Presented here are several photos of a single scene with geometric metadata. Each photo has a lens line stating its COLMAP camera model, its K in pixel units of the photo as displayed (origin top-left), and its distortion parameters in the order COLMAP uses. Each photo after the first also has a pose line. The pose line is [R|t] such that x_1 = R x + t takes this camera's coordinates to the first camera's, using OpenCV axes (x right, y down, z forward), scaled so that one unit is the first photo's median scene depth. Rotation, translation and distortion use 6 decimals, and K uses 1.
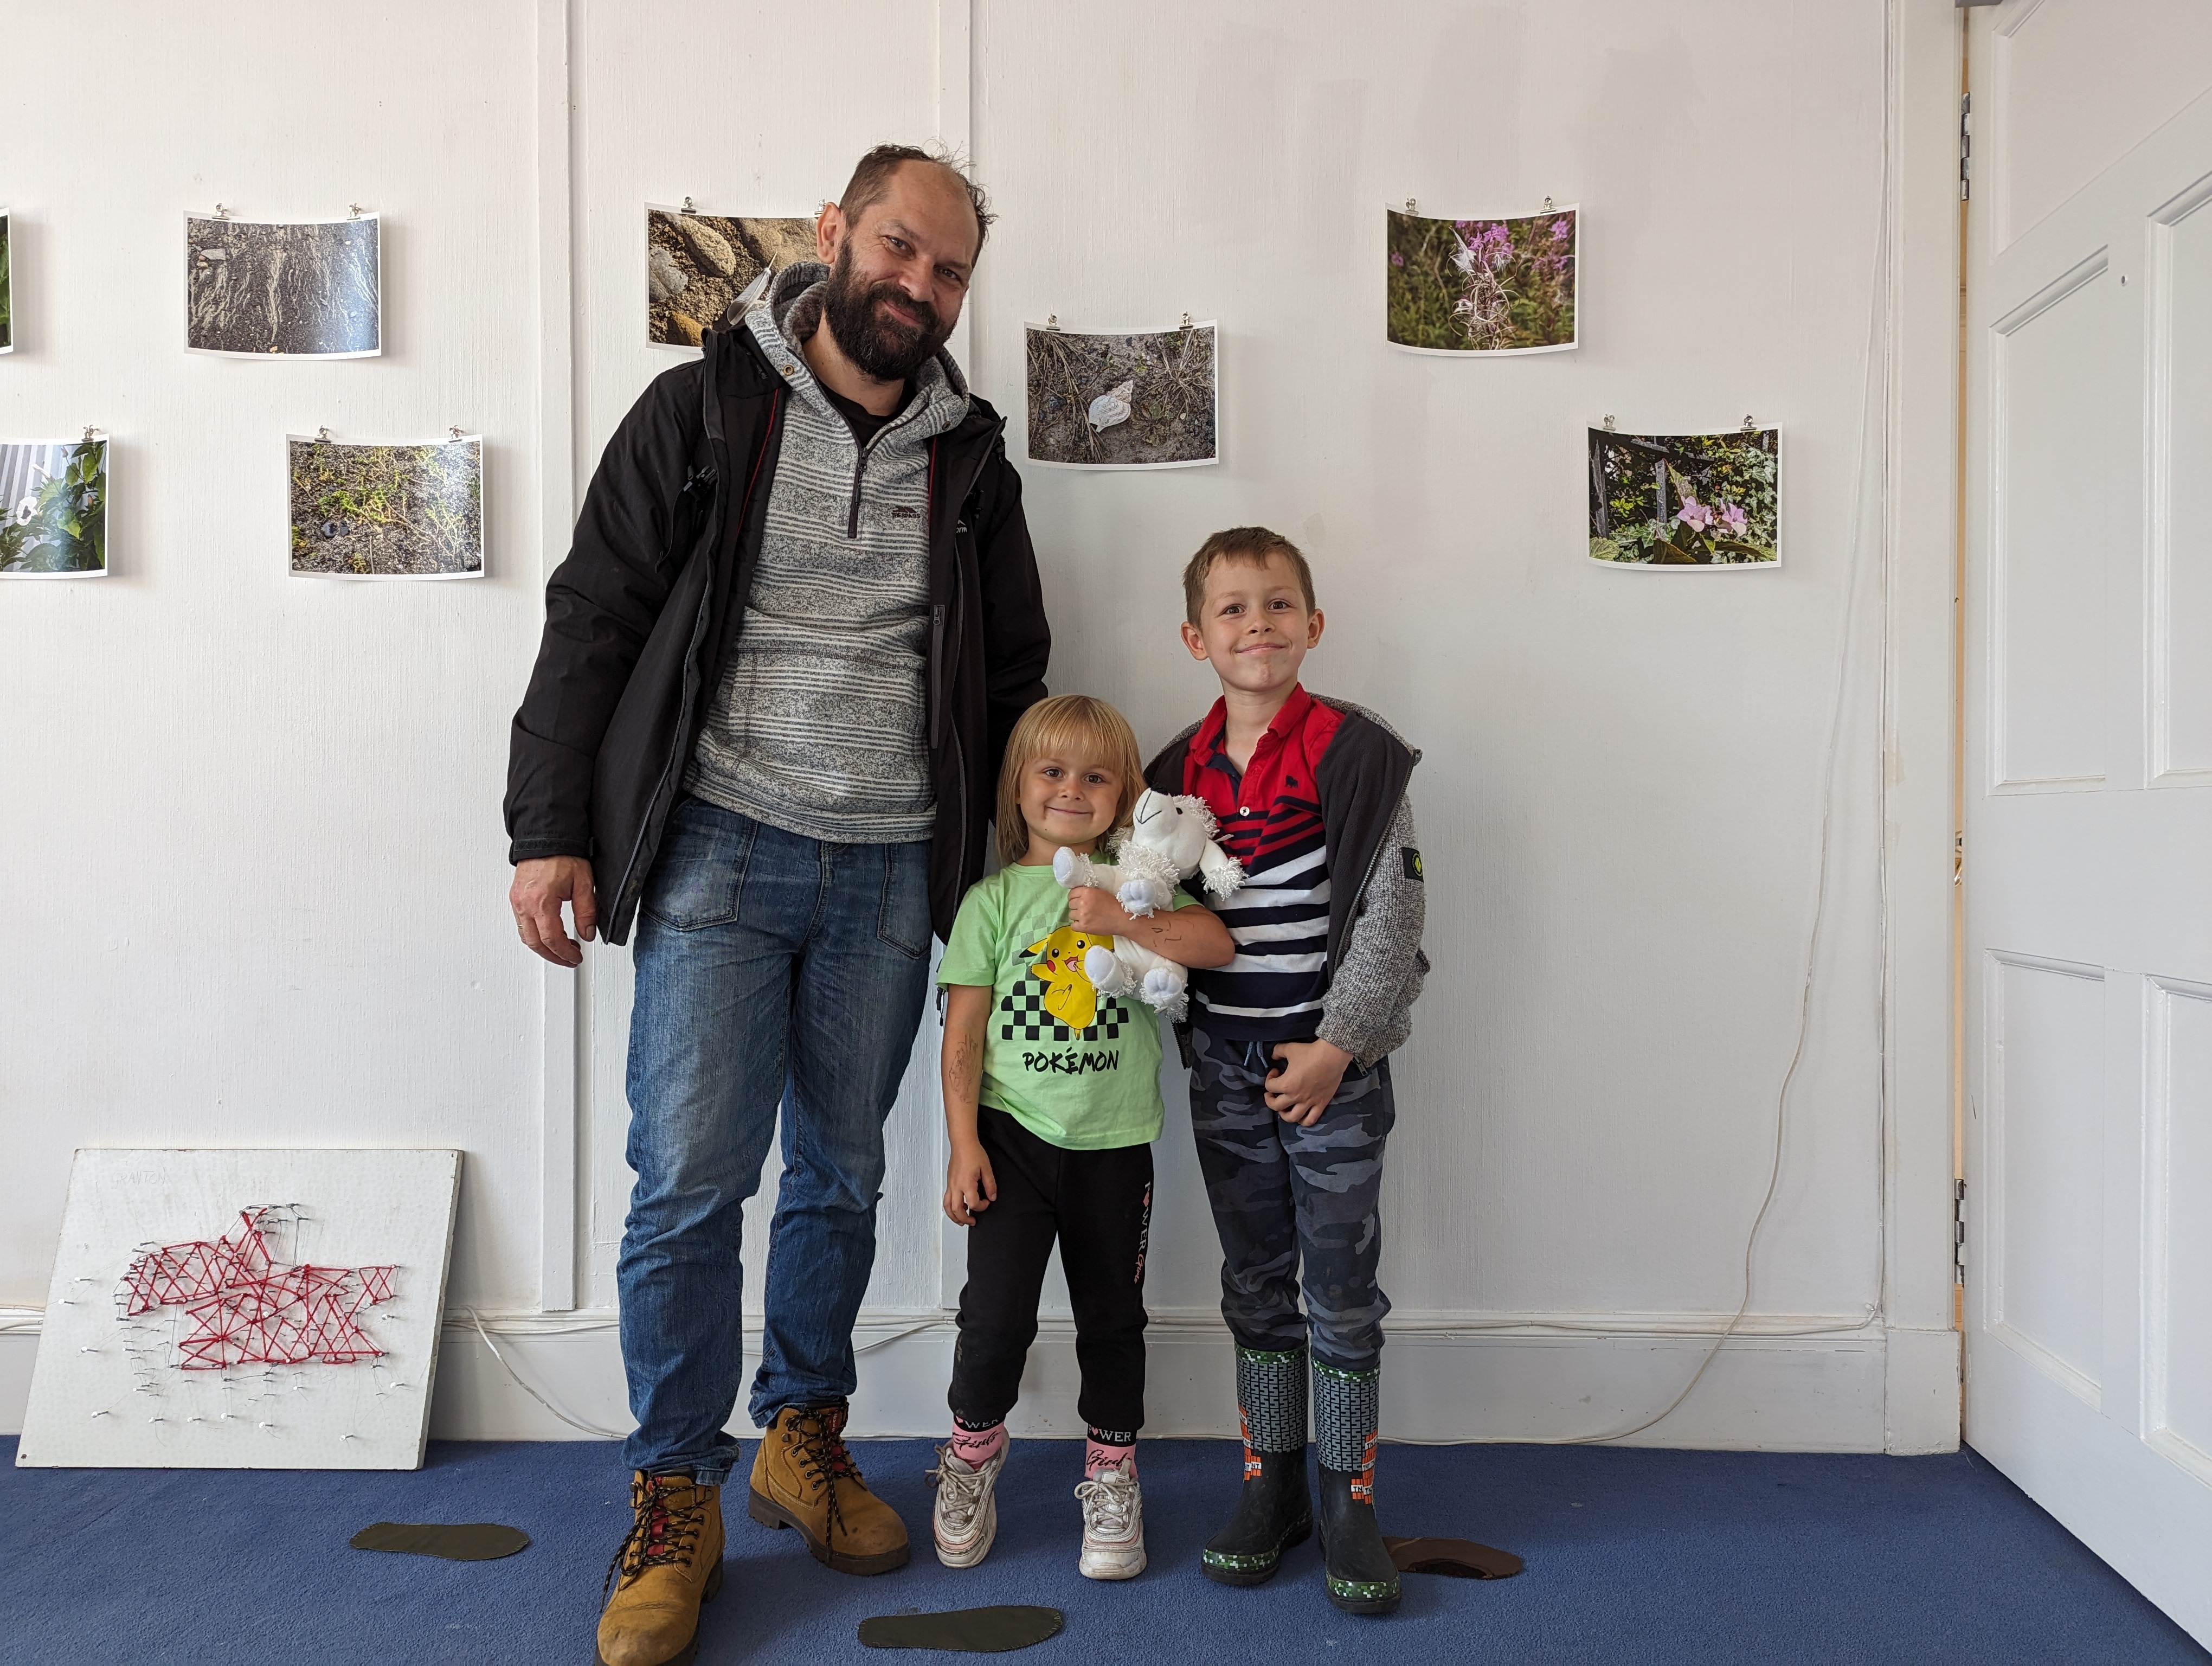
lens RADIAL K [[1547.2, 0, 1104.5], [0, 1547.2, 831.9], [0, 0, 1]] dist [-0.002043, 0.000714]
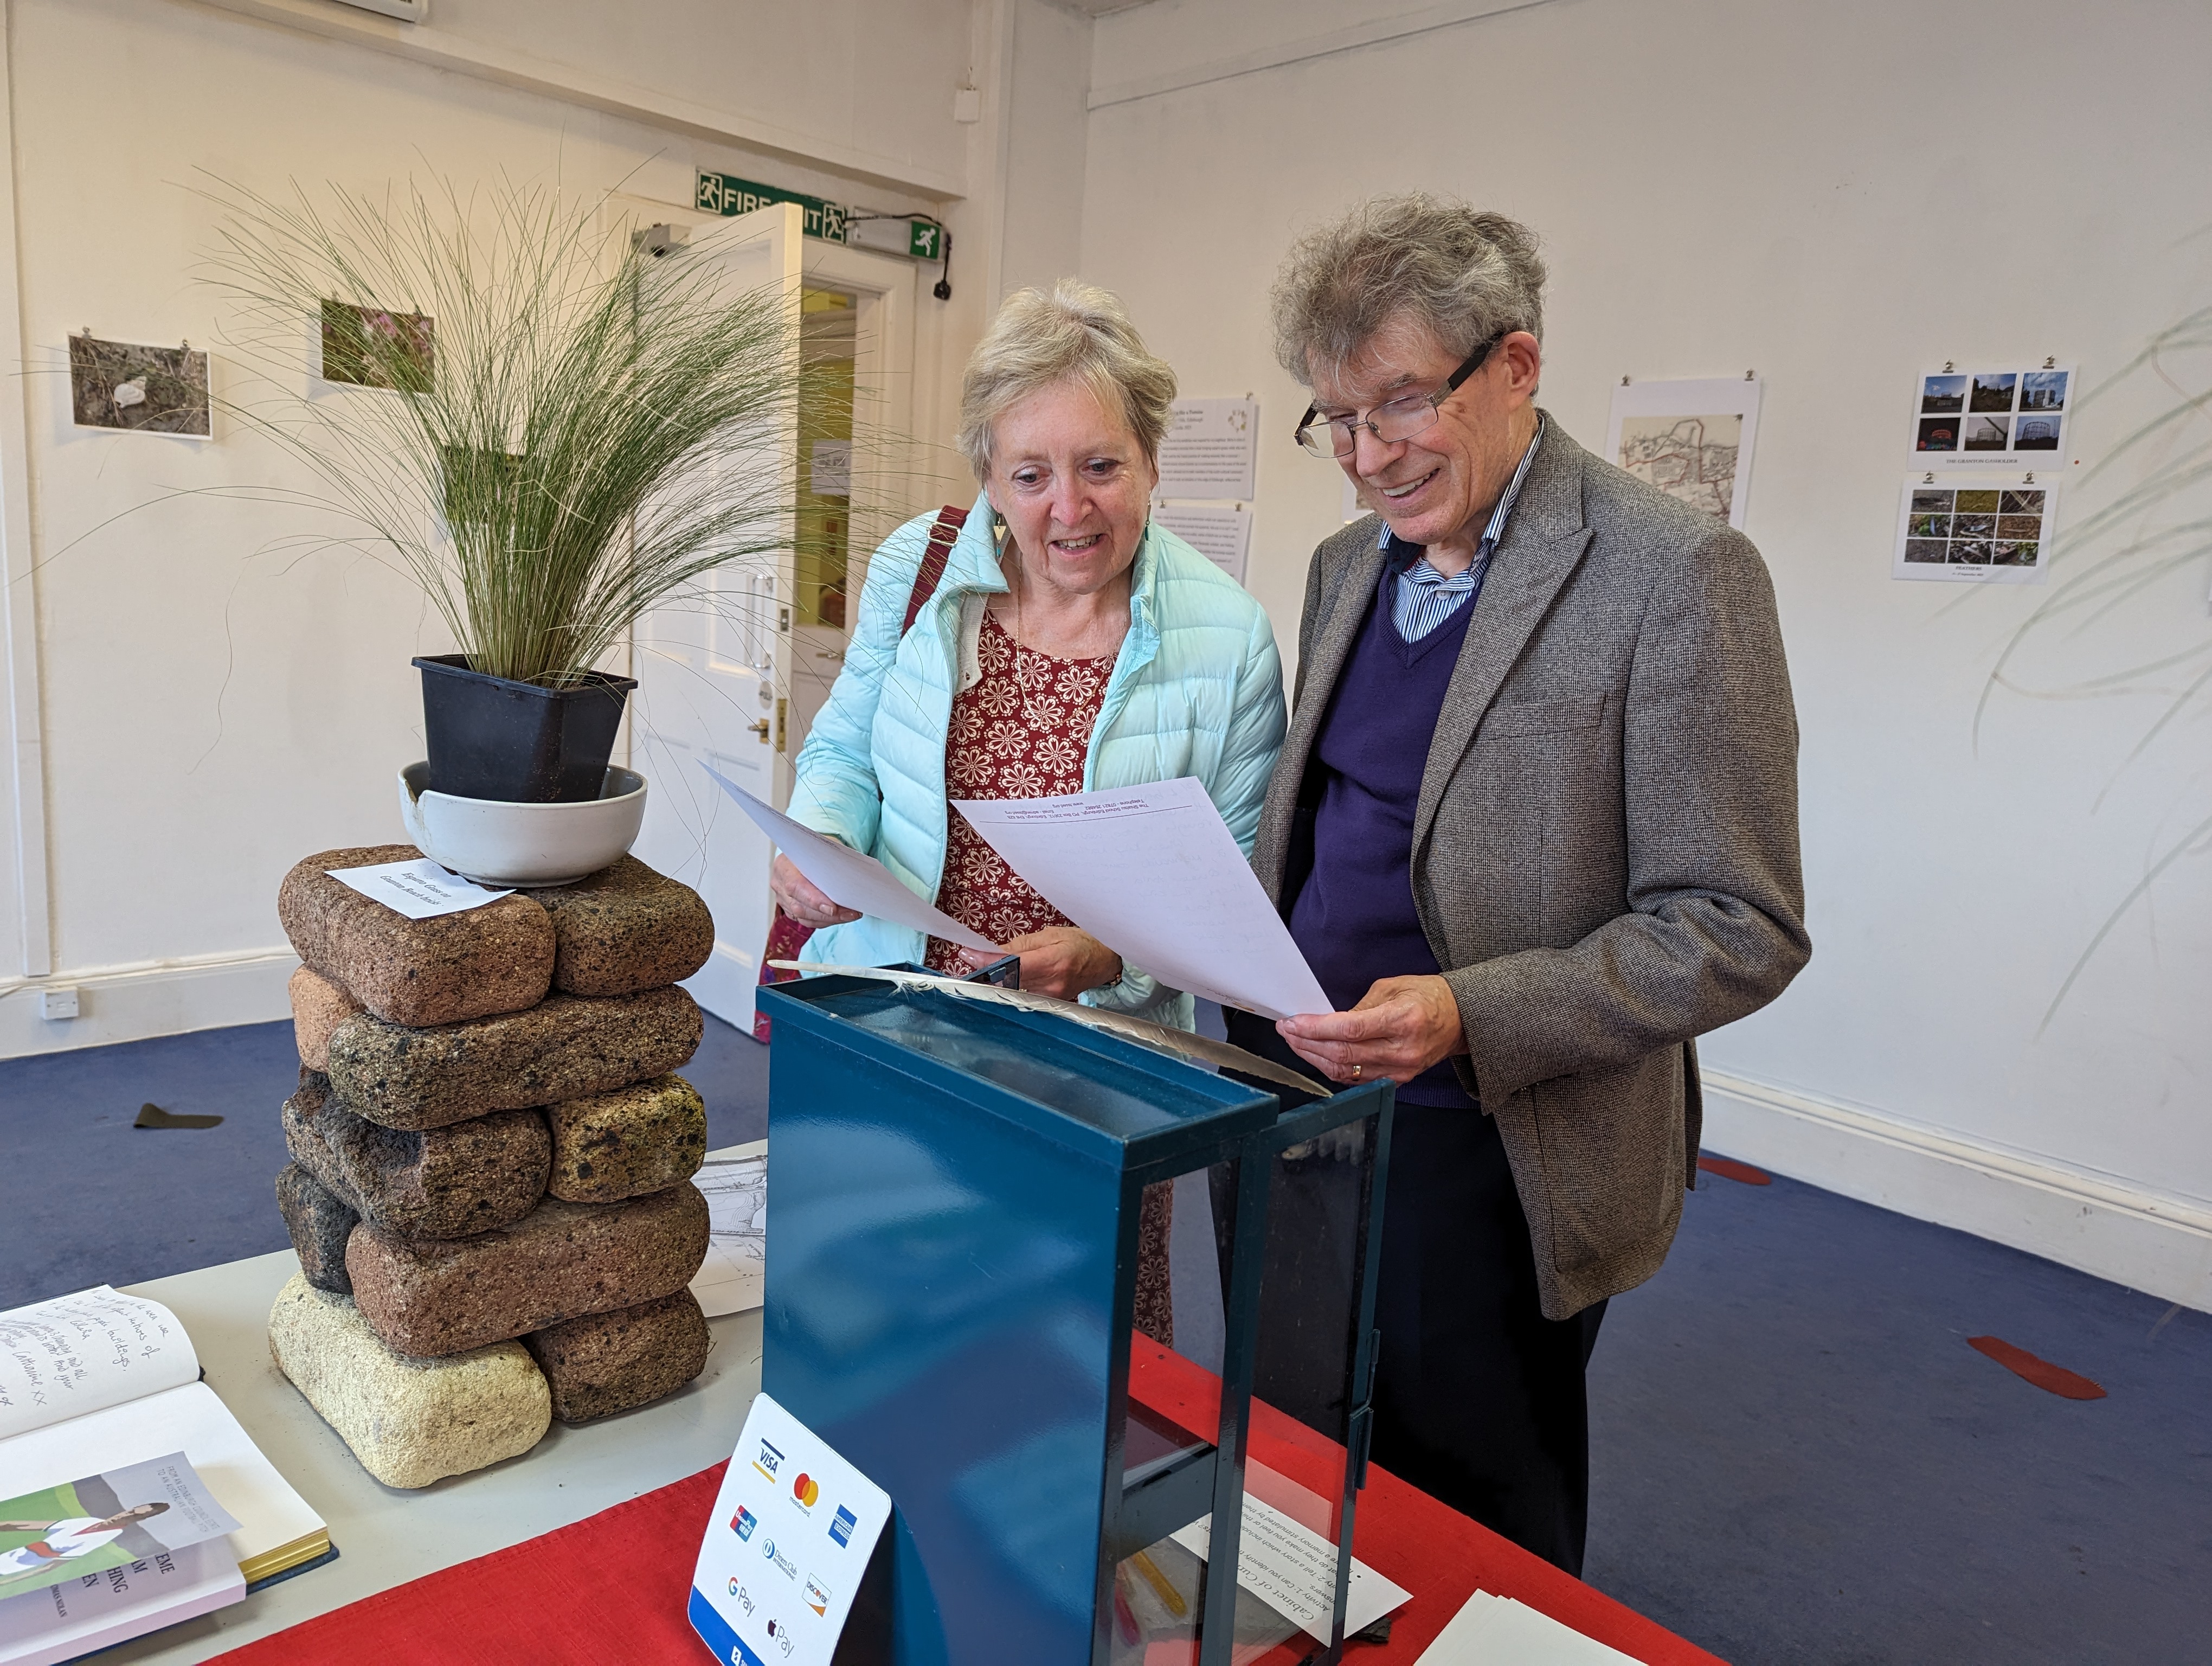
lens RADIAL K [[1547.2, 0, 1101.6], [0, 1547.2, 824.1], [0, 0, 1]] dist [-0.002043, 0.000714]
pose [[0.703731, -0.067530, 0.707250, -0.438489], [-0.058856, 0.986510, 0.152757, -0.142340], [-0.708024, -0.149126, 0.690263, -0.828740]]
